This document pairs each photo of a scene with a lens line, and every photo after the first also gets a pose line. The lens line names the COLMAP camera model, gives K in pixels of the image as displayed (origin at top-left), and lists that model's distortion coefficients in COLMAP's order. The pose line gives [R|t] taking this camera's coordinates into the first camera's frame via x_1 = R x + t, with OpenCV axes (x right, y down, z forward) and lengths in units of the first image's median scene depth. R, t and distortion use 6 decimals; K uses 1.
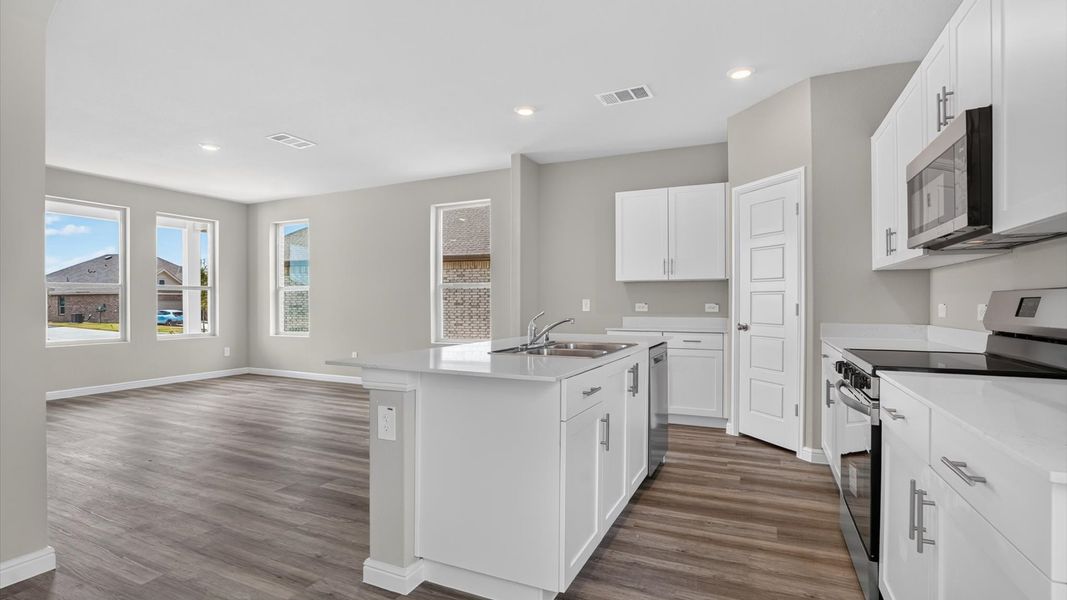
lens RADIAL K [[494.3, 0, 539.1], [0, 494.3, 314.0], [0, 0, 1]] dist [-0.046267, 0.000049]
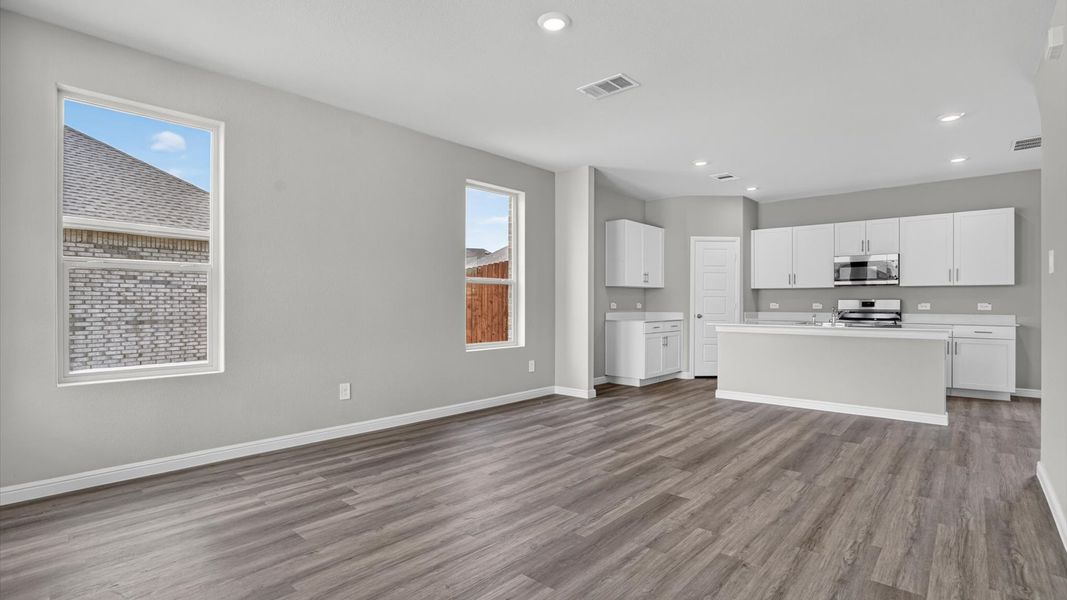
lens RADIAL K [[498.7, 0, 537.3], [0, 498.7, 299.4], [0, 0, 1]] dist [-0.056604, 0.019670]
pose [[0.311095, 0.007593, 0.950349, -1.595391], [0.017182, 0.999760, -0.013612, -0.021058], [-0.950224, 0.020563, 0.310890, 1.083390]]
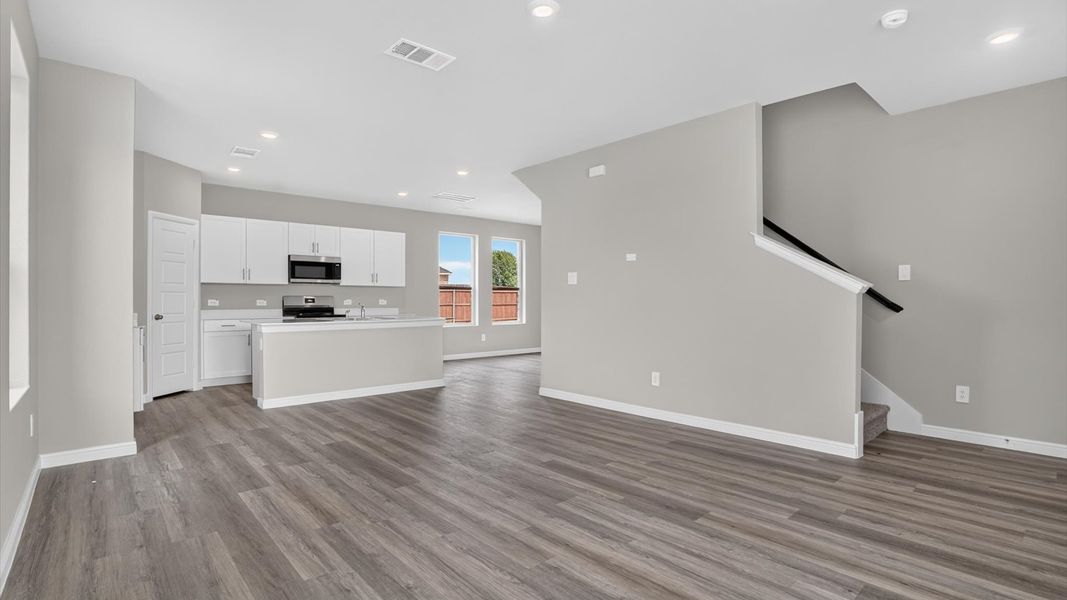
lens RADIAL K [[505.2, 0, 536.3], [0, 505.2, 303.6], [0, 0, 1]] dist [-0.065620, 0.034563]
pose [[-0.913671, -0.003833, 0.406437, -1.167941], [0.007277, 0.999641, 0.025787, -0.040173], [-0.406390, 0.026518, -0.913315, 1.955938]]
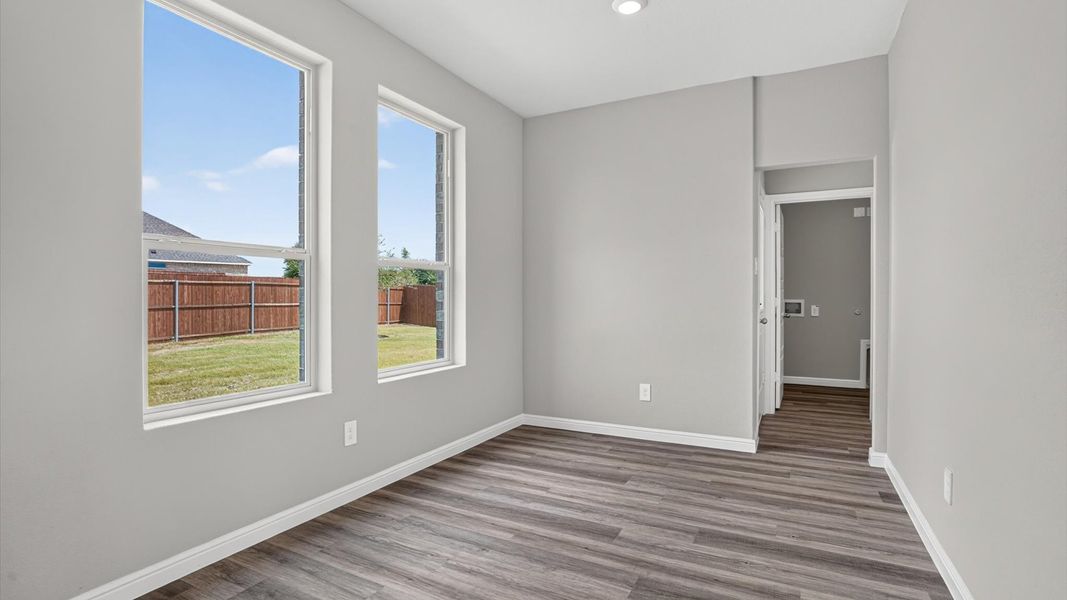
lens RADIAL K [[490.7, 0, 533.5], [0, 490.7, 300.0], [0, 0, 1]] dist [-0.045480, -0.000069]
pose [[-0.998140, 0.000483, 0.060961, -0.151781], [0.002062, 0.999664, 0.025843, -0.008042], [-0.060928, 0.025920, -0.997806, 0.350743]]
